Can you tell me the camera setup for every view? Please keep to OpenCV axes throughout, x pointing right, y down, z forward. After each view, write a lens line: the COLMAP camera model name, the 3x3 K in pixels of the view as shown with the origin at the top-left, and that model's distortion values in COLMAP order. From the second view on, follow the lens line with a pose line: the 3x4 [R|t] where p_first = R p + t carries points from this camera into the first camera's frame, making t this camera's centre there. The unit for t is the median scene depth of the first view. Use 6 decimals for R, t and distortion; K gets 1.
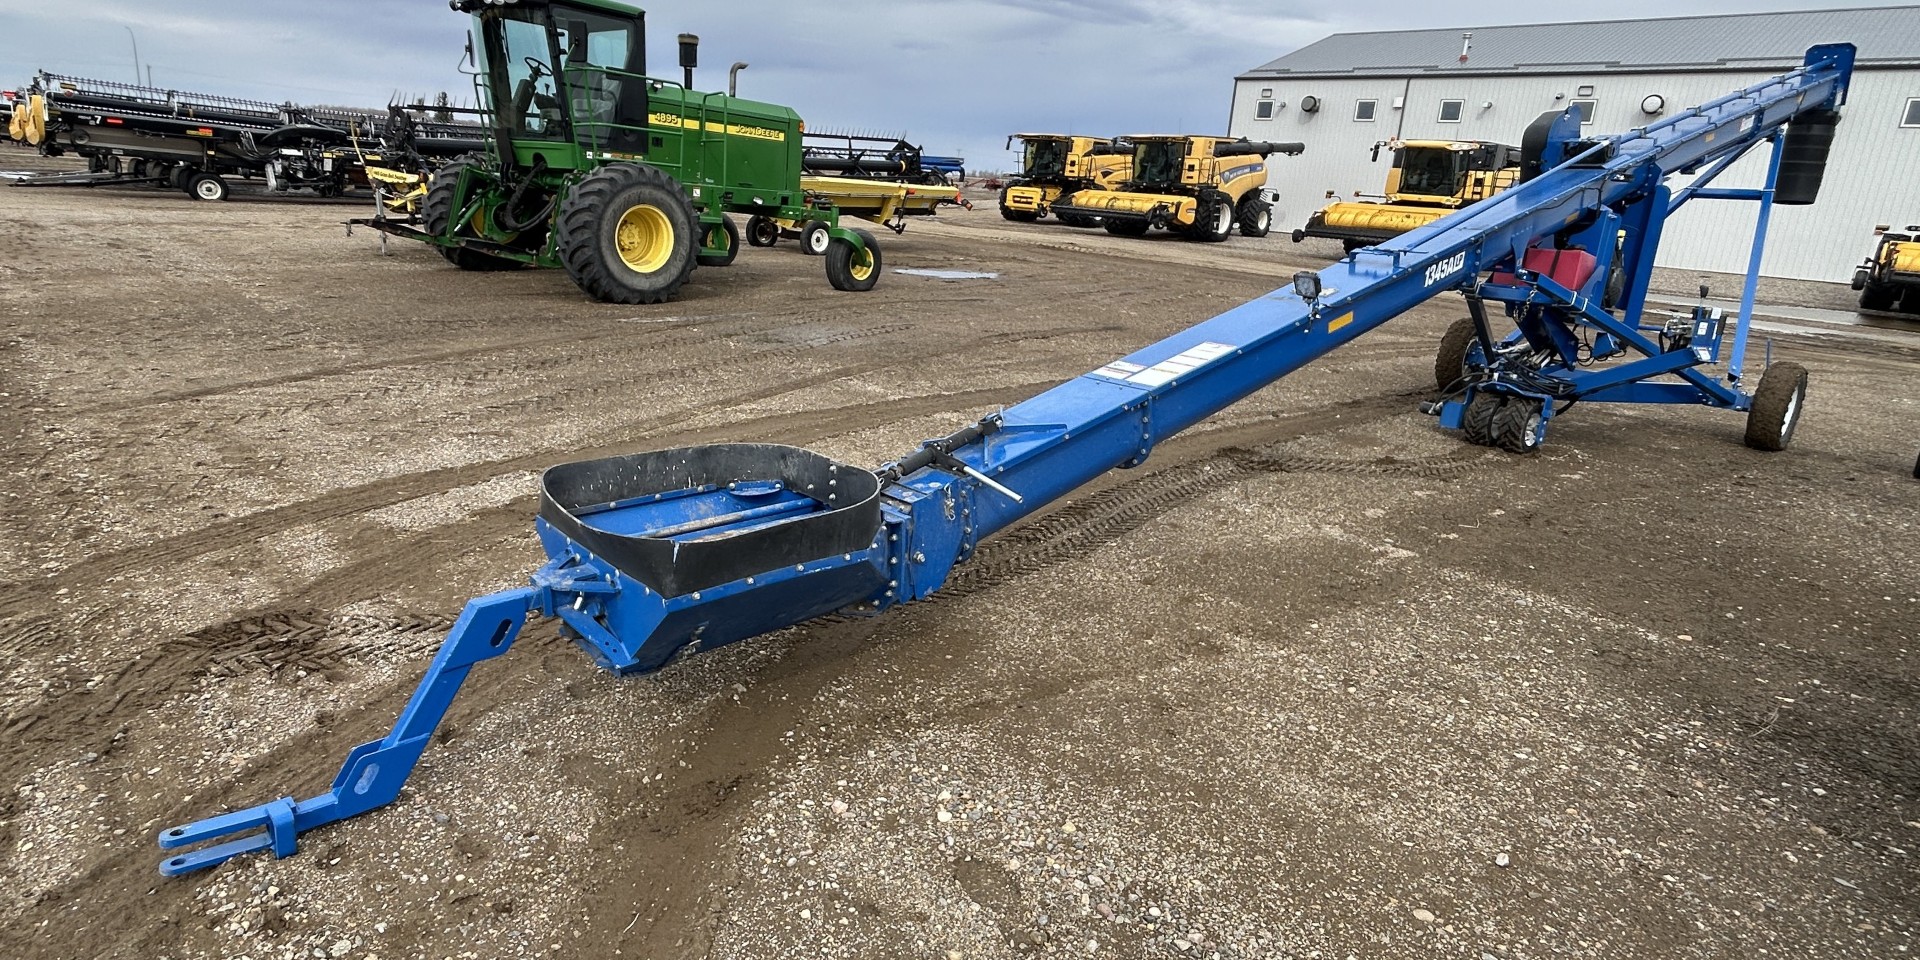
lens RADIAL K [[941.0, 0, 960.0], [0, 941.0, 480.0], [0, 0, 1]] dist [-0.000900, 0.000506]
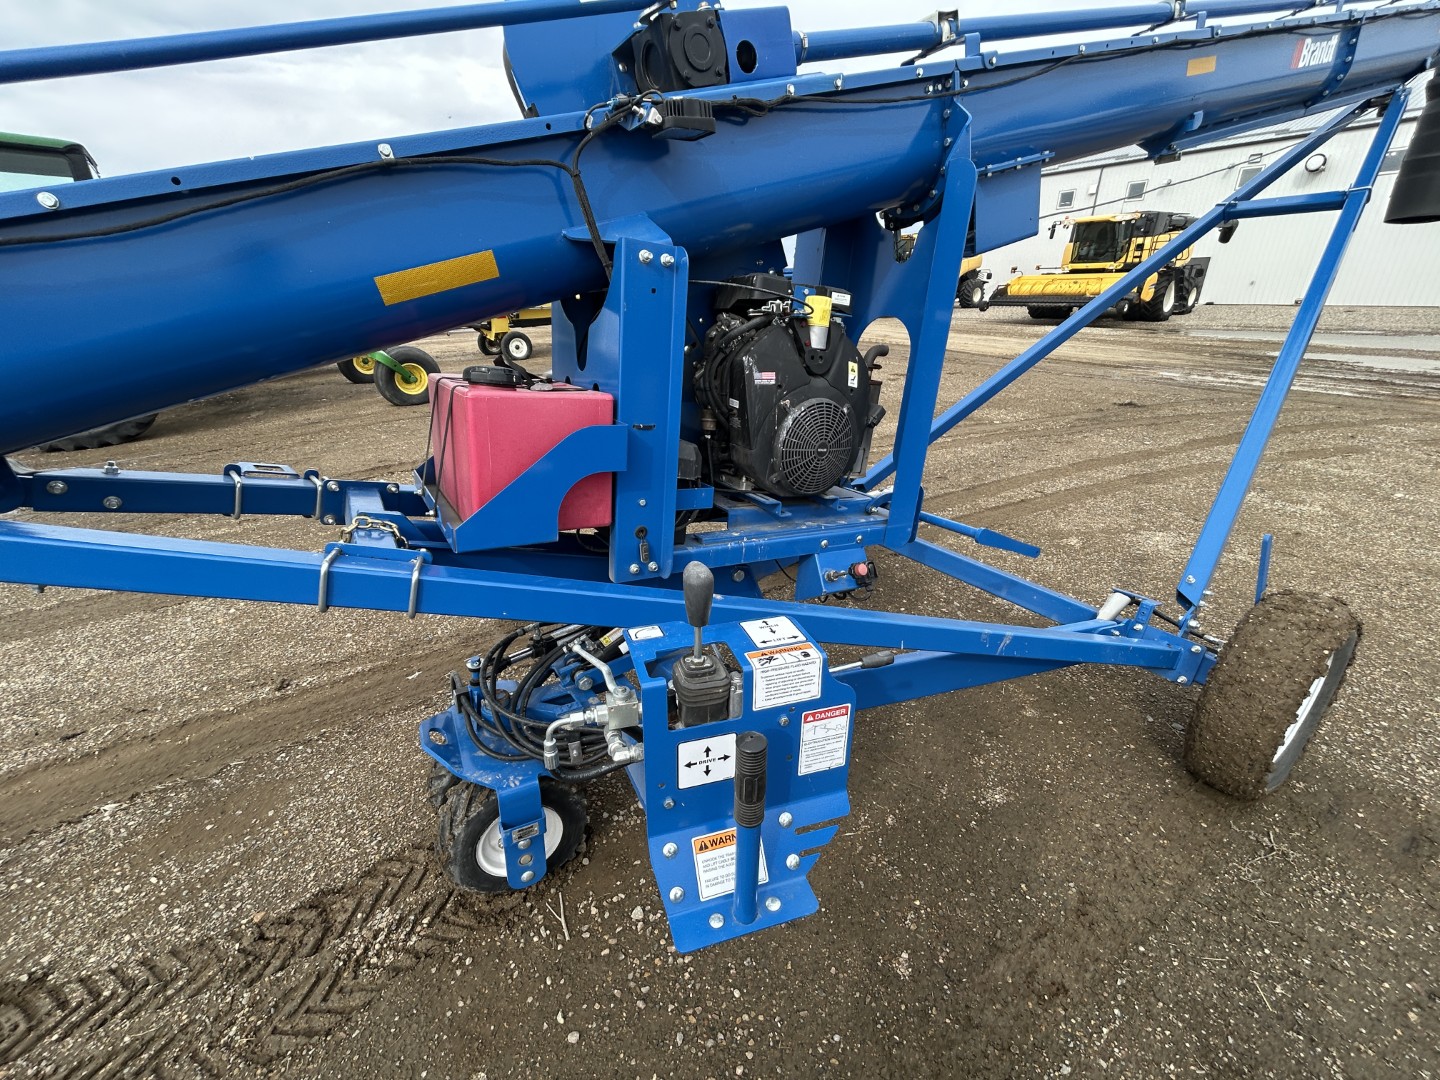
lens RADIAL K [[578.1, 0, 721.5], [0, 578.1, 562.4], [0, 0, 1]] dist [0.002775, -0.000046]
pose [[0.988454, -0.019636, -0.150245, 0.119398], [0.039798, 0.990399, 0.132388, -0.033040], [0.146203, -0.136839, 0.979745, 0.128703]]
